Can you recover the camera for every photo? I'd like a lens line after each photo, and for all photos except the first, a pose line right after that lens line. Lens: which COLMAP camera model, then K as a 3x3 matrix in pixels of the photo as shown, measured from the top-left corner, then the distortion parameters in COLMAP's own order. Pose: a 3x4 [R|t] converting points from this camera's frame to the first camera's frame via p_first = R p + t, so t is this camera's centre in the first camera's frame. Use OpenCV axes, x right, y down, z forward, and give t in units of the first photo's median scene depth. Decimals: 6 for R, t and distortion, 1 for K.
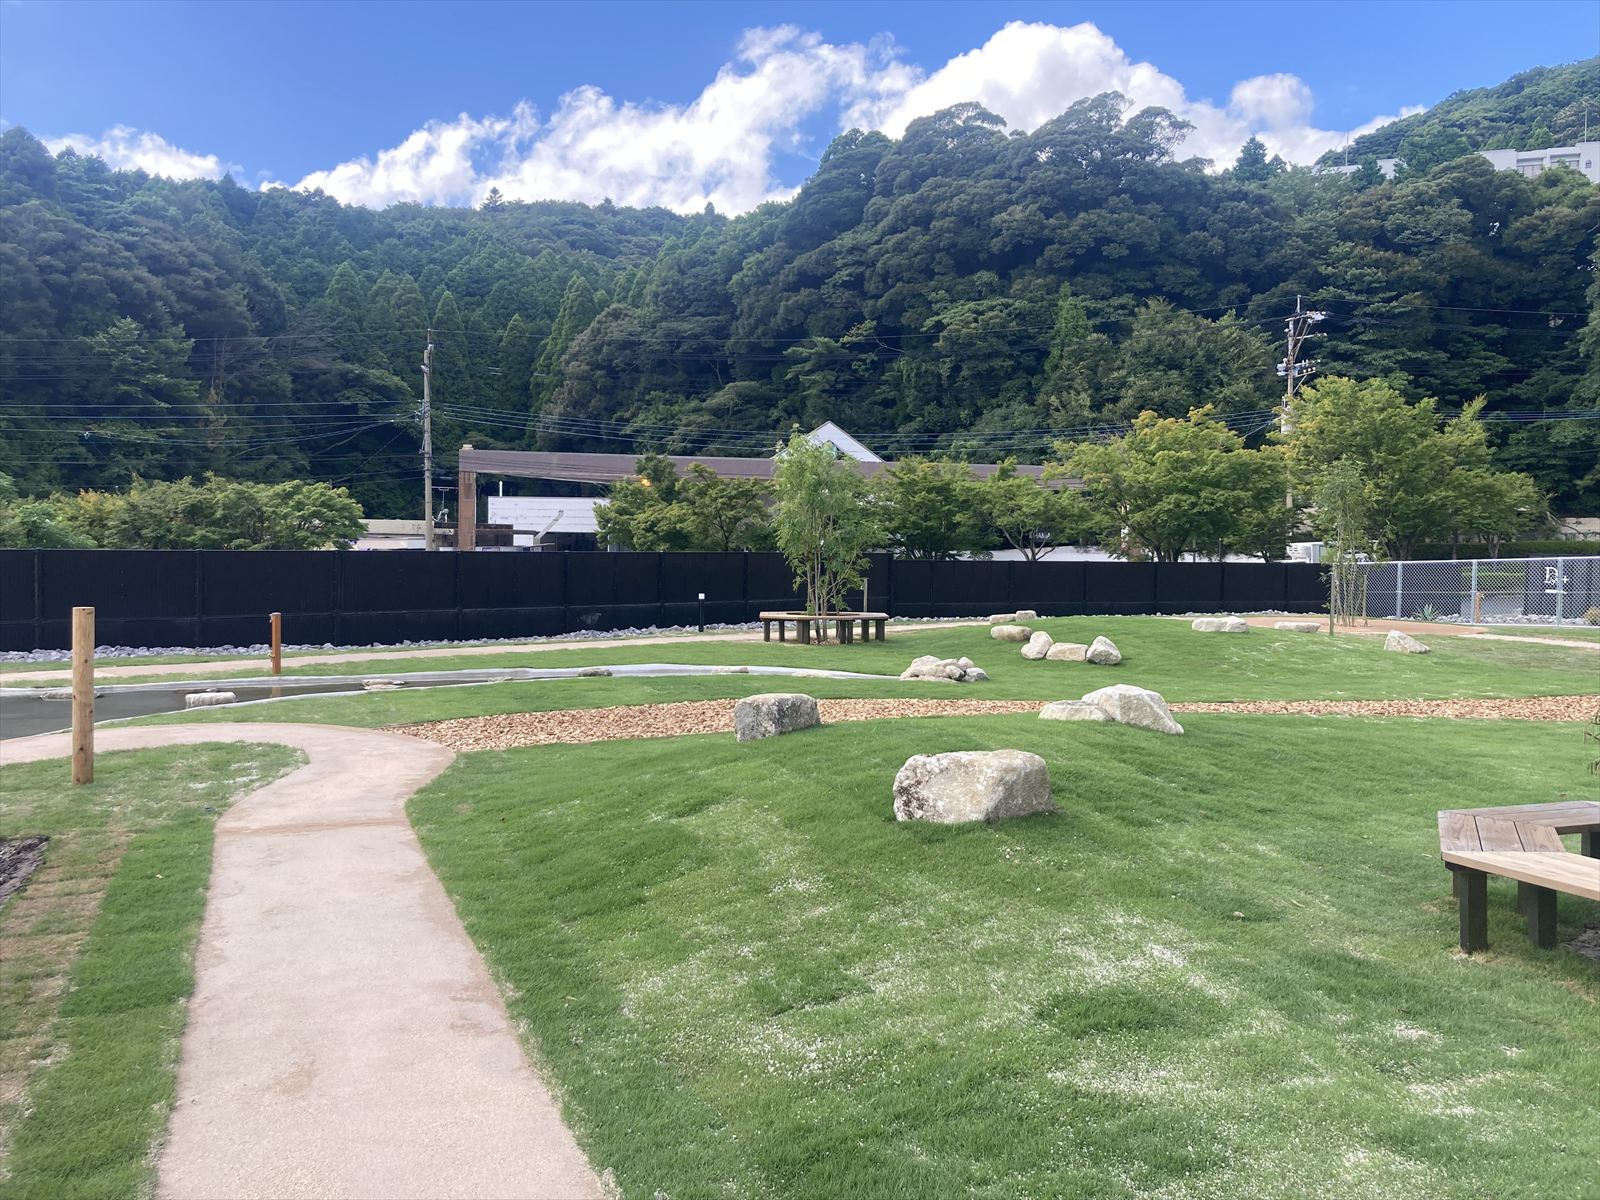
lens RADIAL K [[1215.2, 0, 737.4], [0, 1215.2, 593.2], [0, 0, 1]] dist [0.060568, -0.109213]
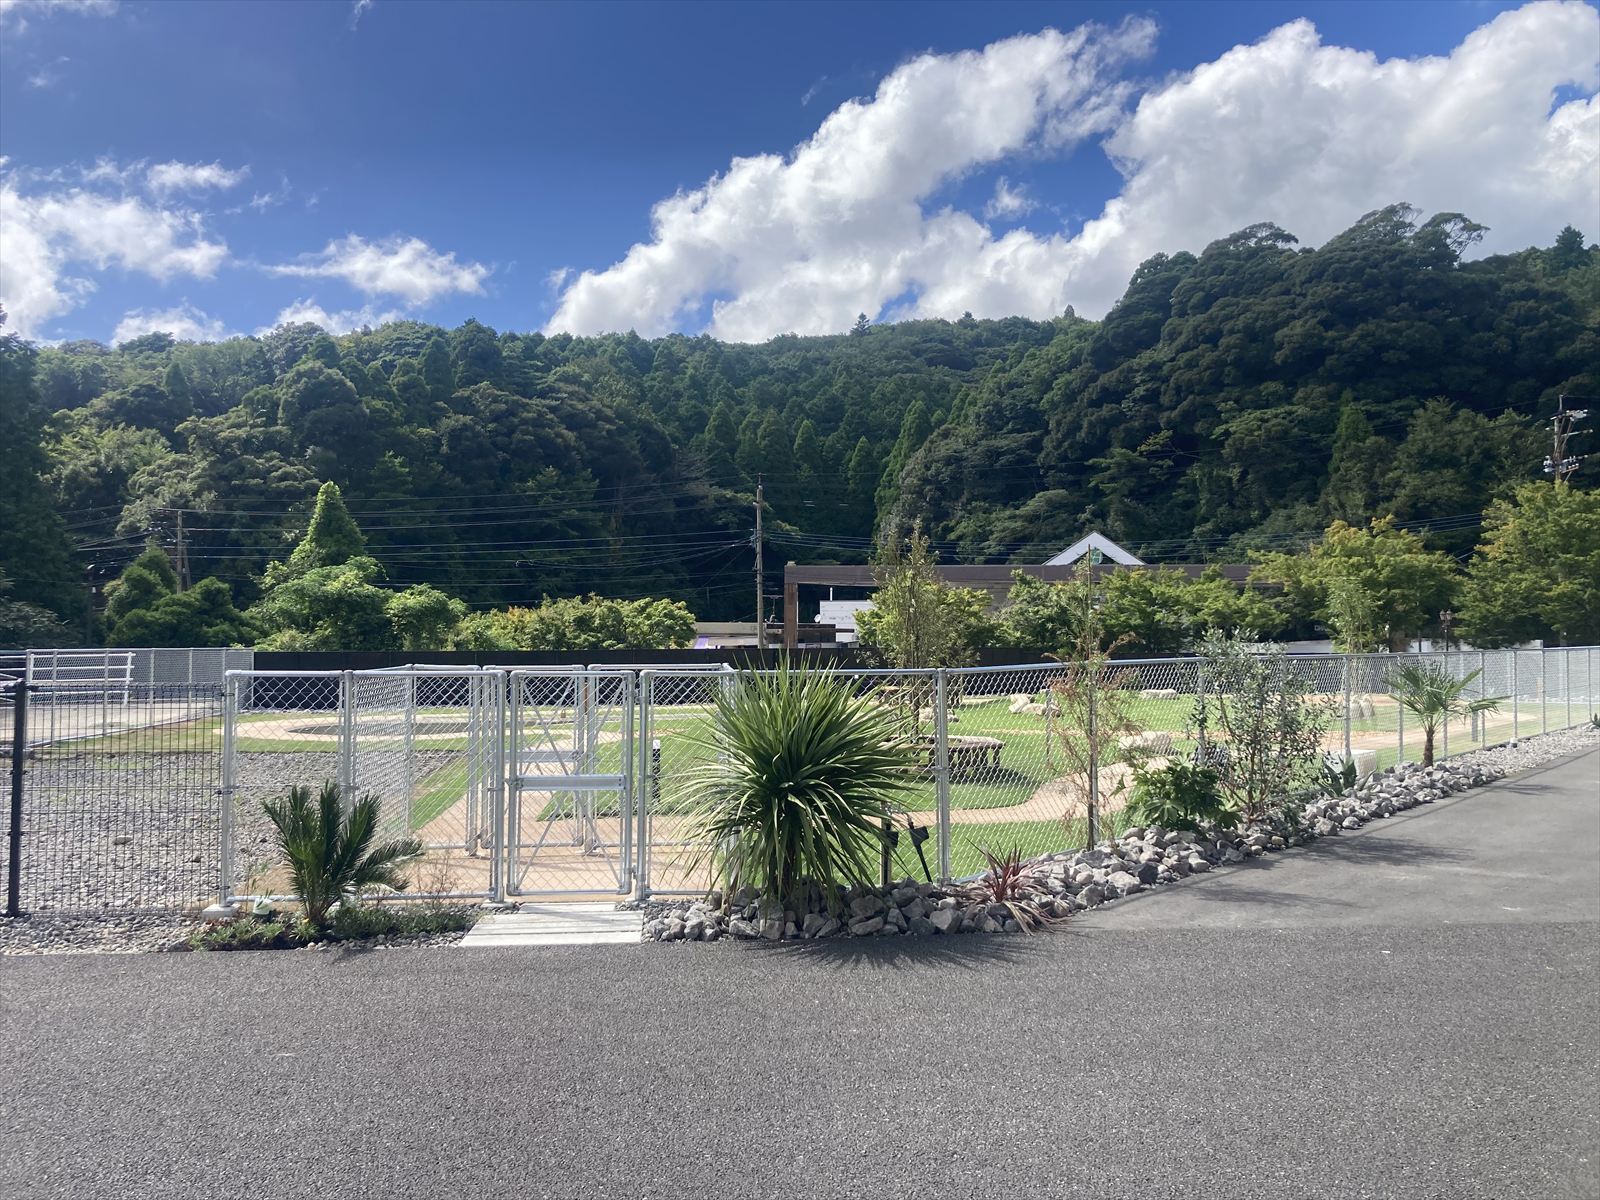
lens RADIAL K [[1309.4, 0, 779.7], [0, 1309.4, 597.1], [0, 0, 1]] dist [0.007214, -0.003442]
pose [[0.953725, -0.020025, -0.300013, 0.130682], [-0.000560, 0.997660, -0.068372, 0.003880], [0.300680, 0.065376, 0.951482, -0.207849]]
